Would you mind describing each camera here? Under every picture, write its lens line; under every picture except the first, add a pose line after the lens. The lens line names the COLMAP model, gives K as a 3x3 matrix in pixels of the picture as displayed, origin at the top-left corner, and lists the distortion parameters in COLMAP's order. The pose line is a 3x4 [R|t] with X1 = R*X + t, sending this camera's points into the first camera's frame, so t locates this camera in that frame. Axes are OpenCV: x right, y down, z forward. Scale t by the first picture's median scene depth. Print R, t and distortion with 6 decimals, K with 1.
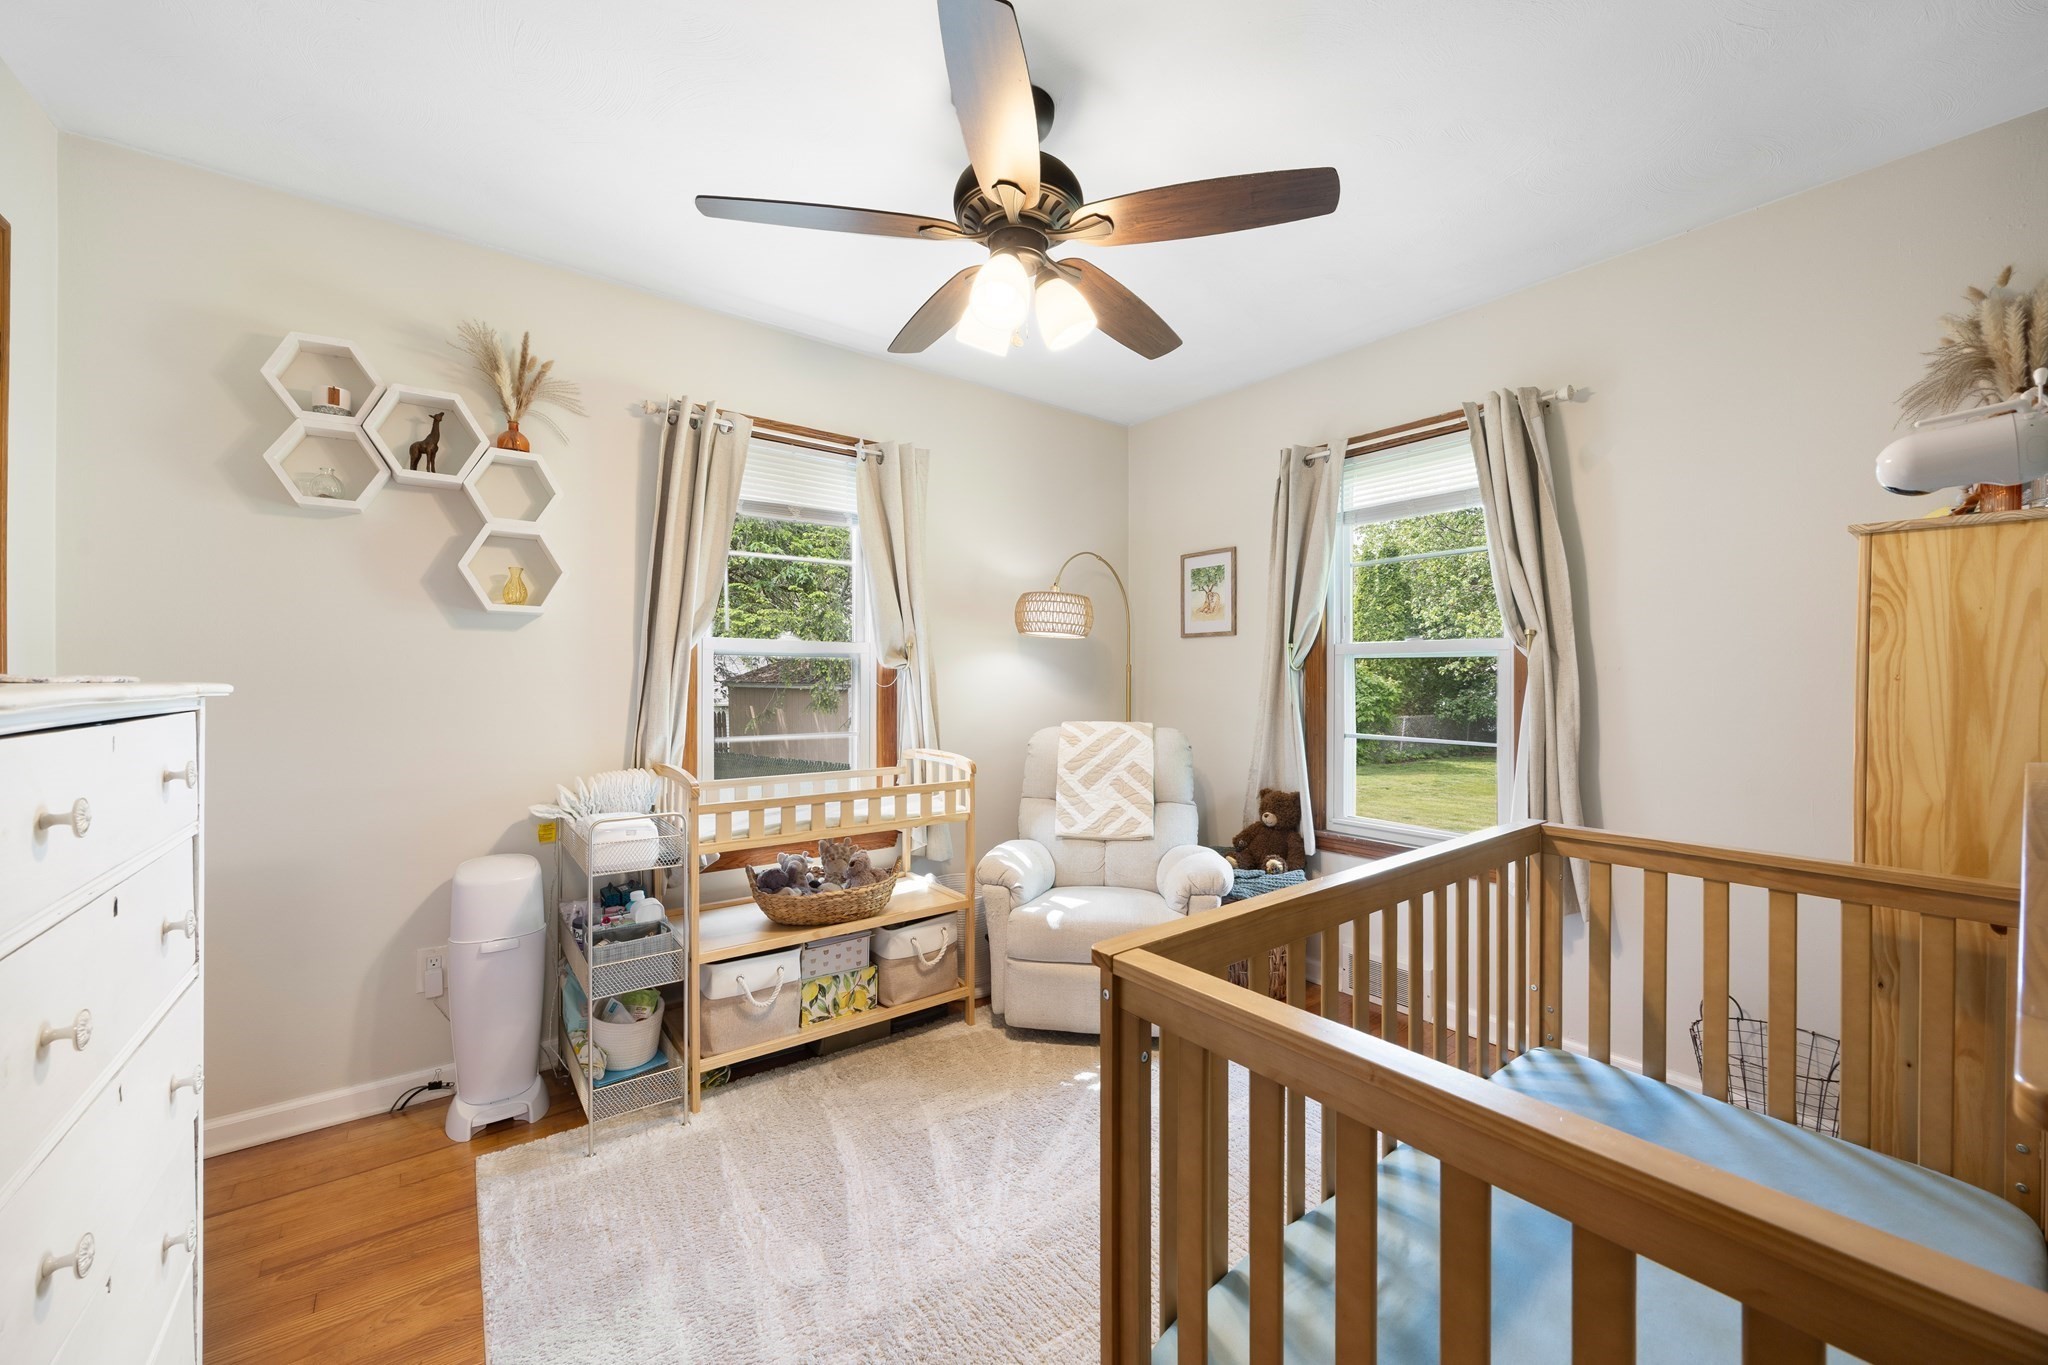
lens RADIAL K [[784.7, 0, 1038.9], [0, 784.7, 685.7], [0, 0, 1]] dist [-0.010089, -0.000565]
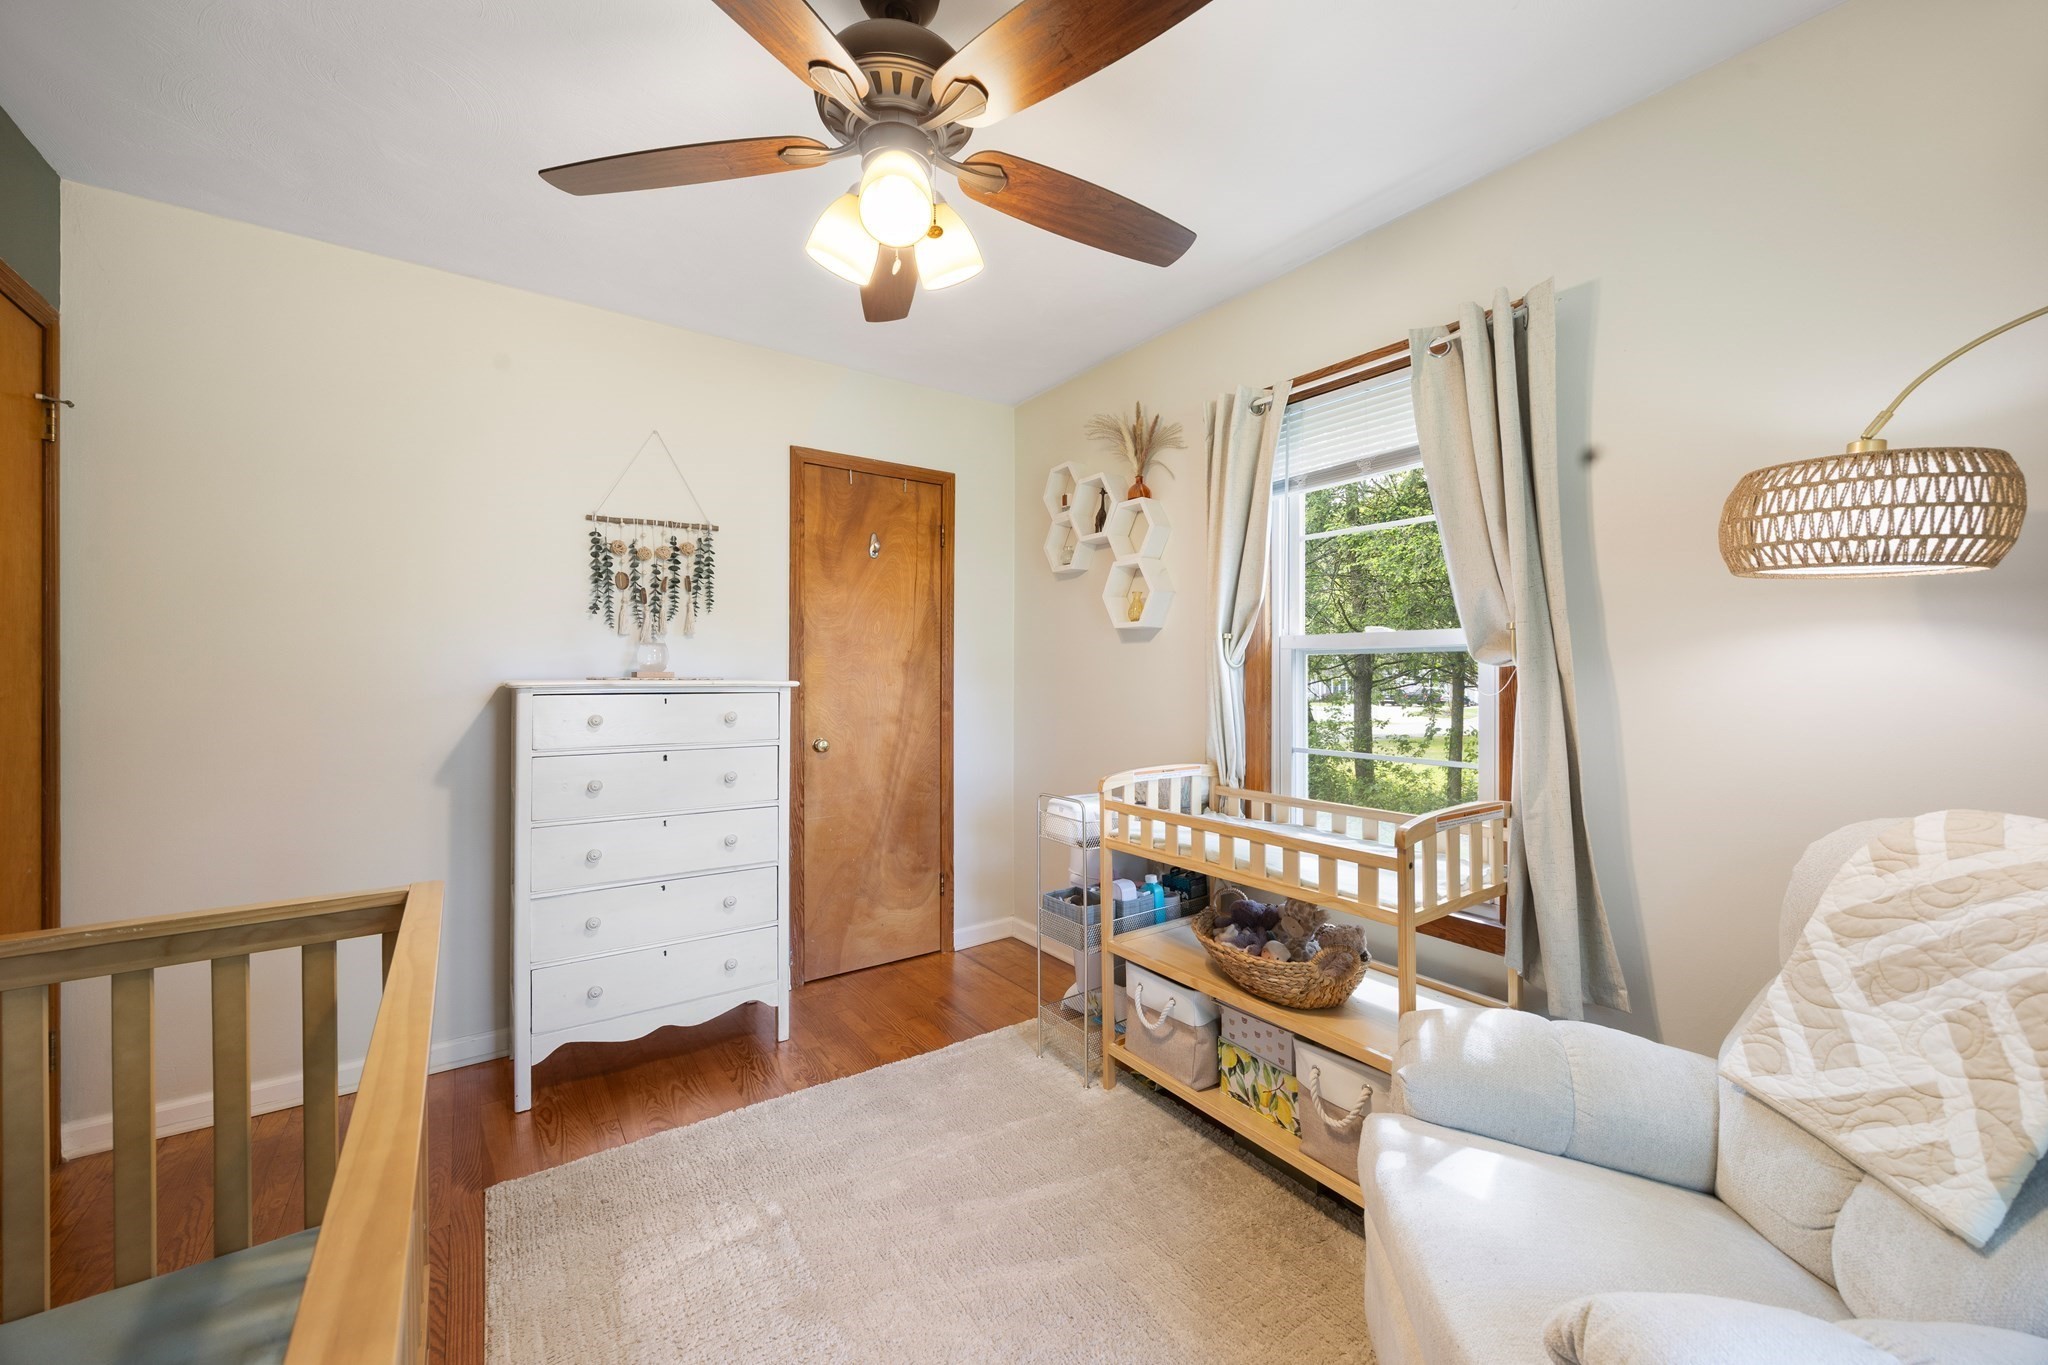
lens RADIAL K [[784.7, 0, 1042.1], [0, 784.7, 666.9], [0, 0, 1]] dist [-0.010089, -0.000565]
pose [[-0.045217, -0.004649, -0.998966, 0.531011], [-0.002450, 0.999987, -0.004542, -0.020344], [0.998974, 0.002242, -0.045228, 0.802167]]
